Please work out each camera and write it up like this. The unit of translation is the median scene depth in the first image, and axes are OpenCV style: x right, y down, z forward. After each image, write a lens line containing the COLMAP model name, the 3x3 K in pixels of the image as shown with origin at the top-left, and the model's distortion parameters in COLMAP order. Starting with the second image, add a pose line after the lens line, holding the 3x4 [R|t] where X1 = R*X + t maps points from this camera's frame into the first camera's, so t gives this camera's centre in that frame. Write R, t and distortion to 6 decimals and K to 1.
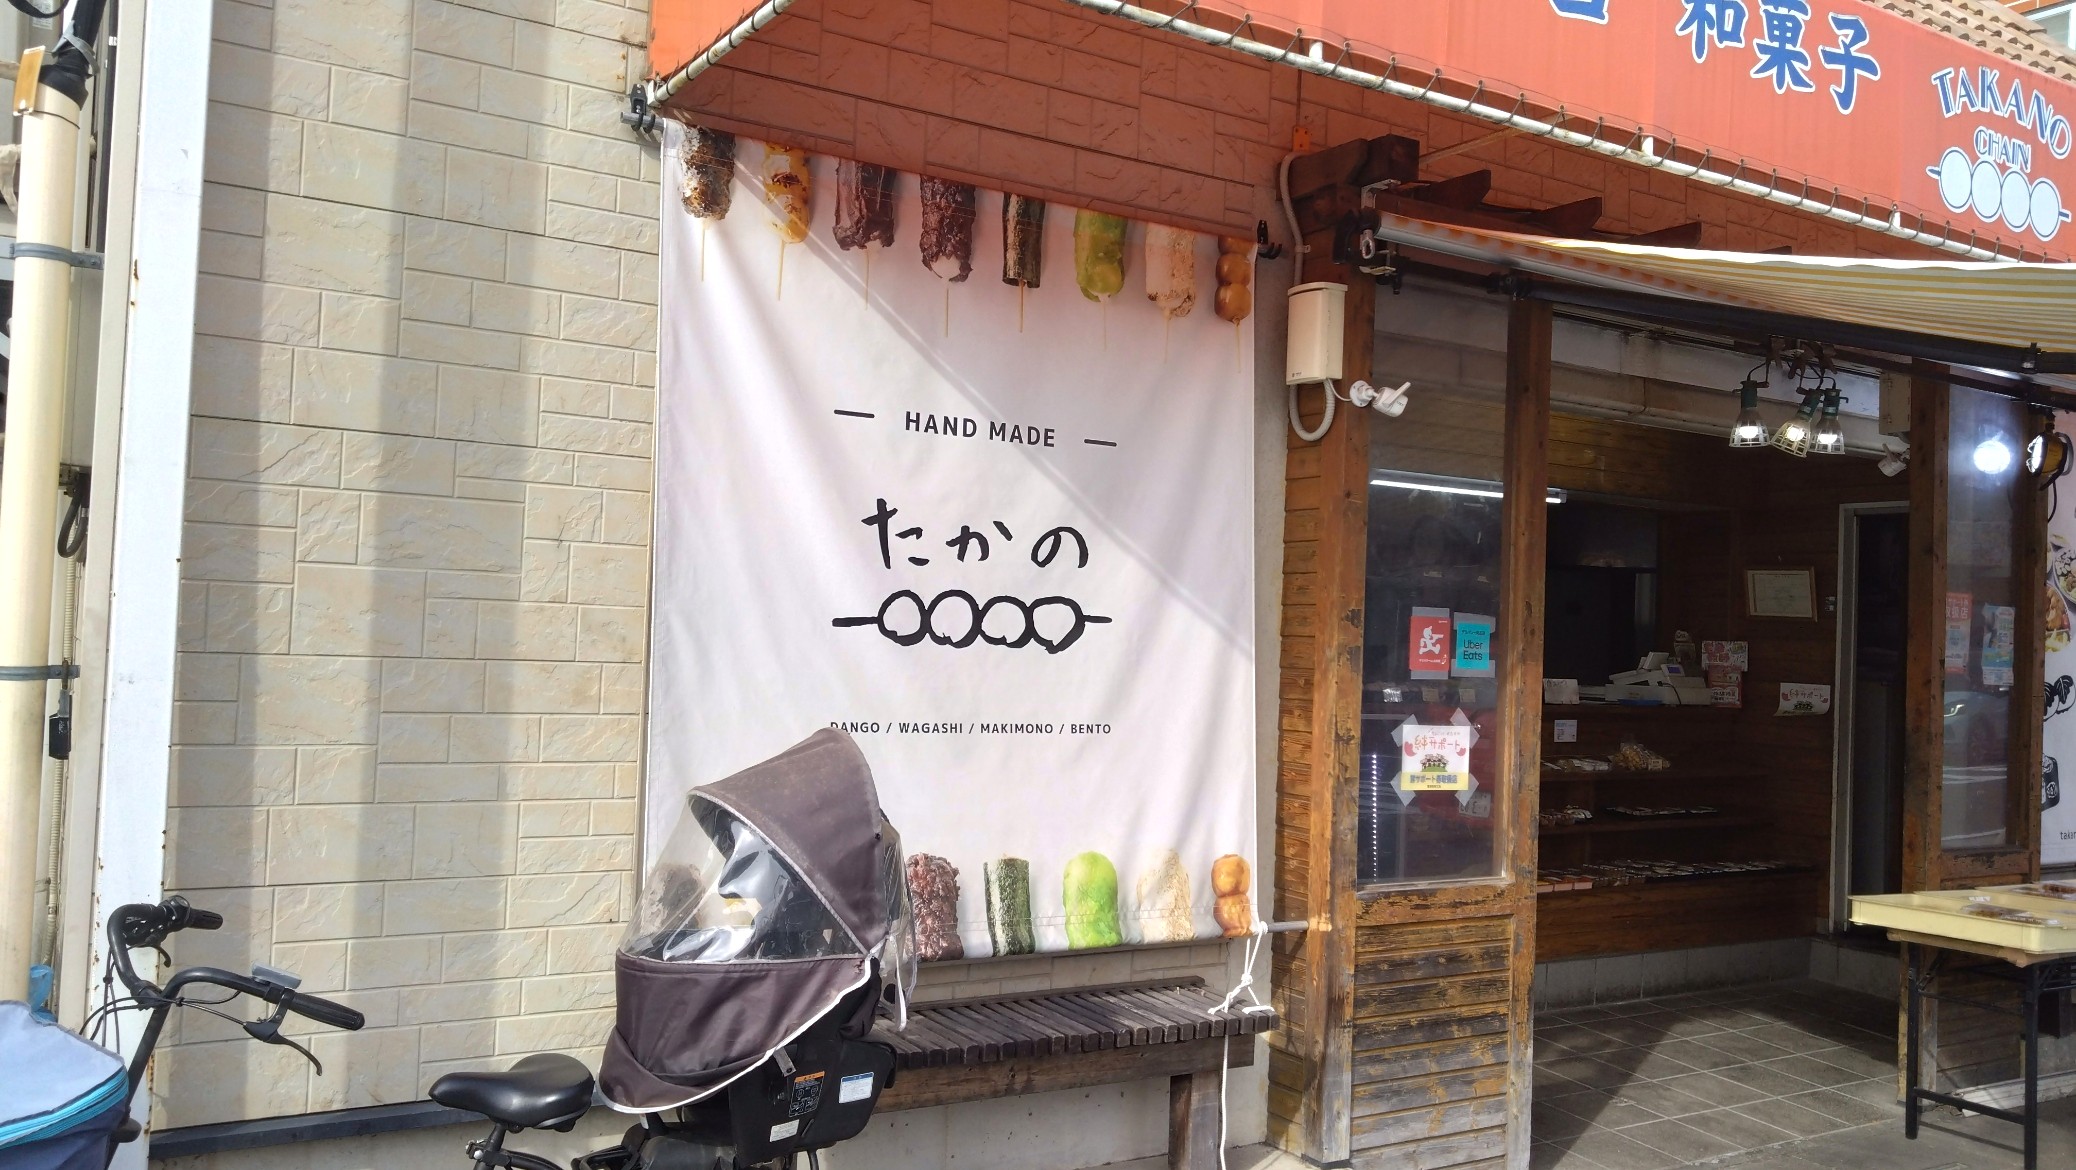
lens RADIAL K [[1596.8, 0, 1041.3], [0, 1596.8, 569.0], [0, 0, 1]] dist [0.004155, -0.003747]
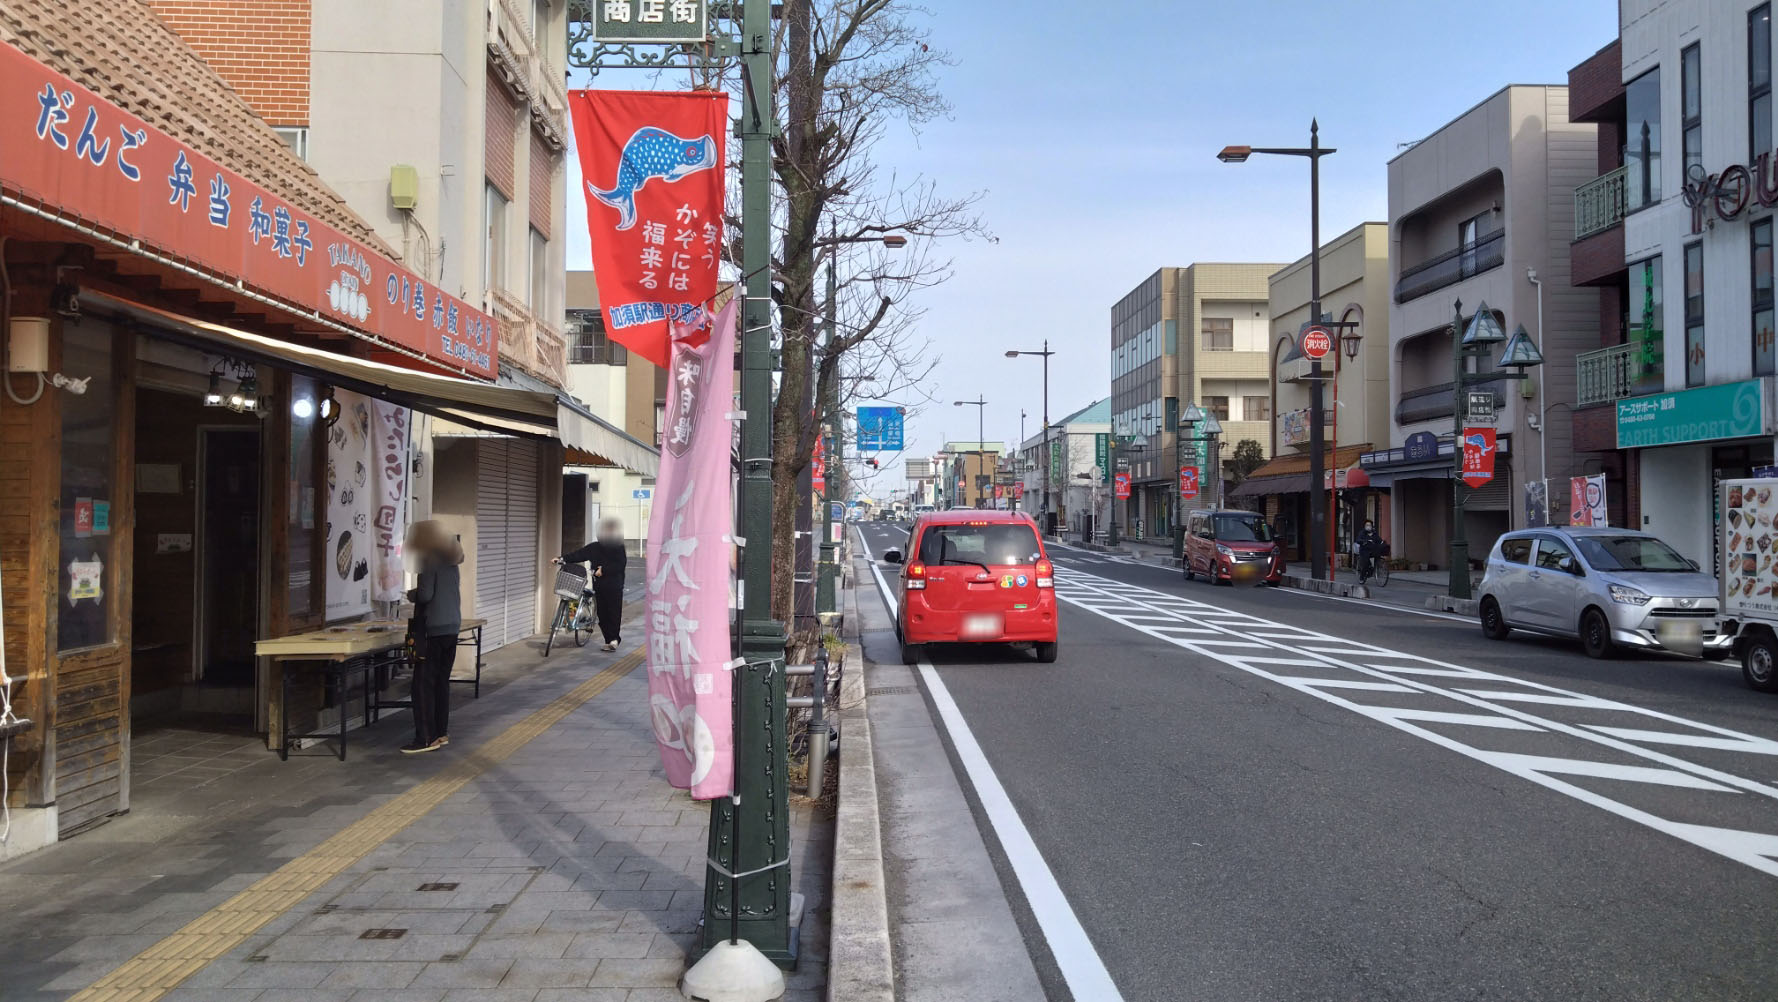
lens RADIAL K [[1367.6, 0, 889.7], [0, 1367.6, 495.8], [0, 0, 1]] dist [0.004155, -0.003747]
pose [[0.493268, -0.020138, 0.869644, -0.660517], [-0.017766, 0.999290, 0.033217, -0.045886], [-0.869696, -0.031835, 0.492560, -0.563481]]
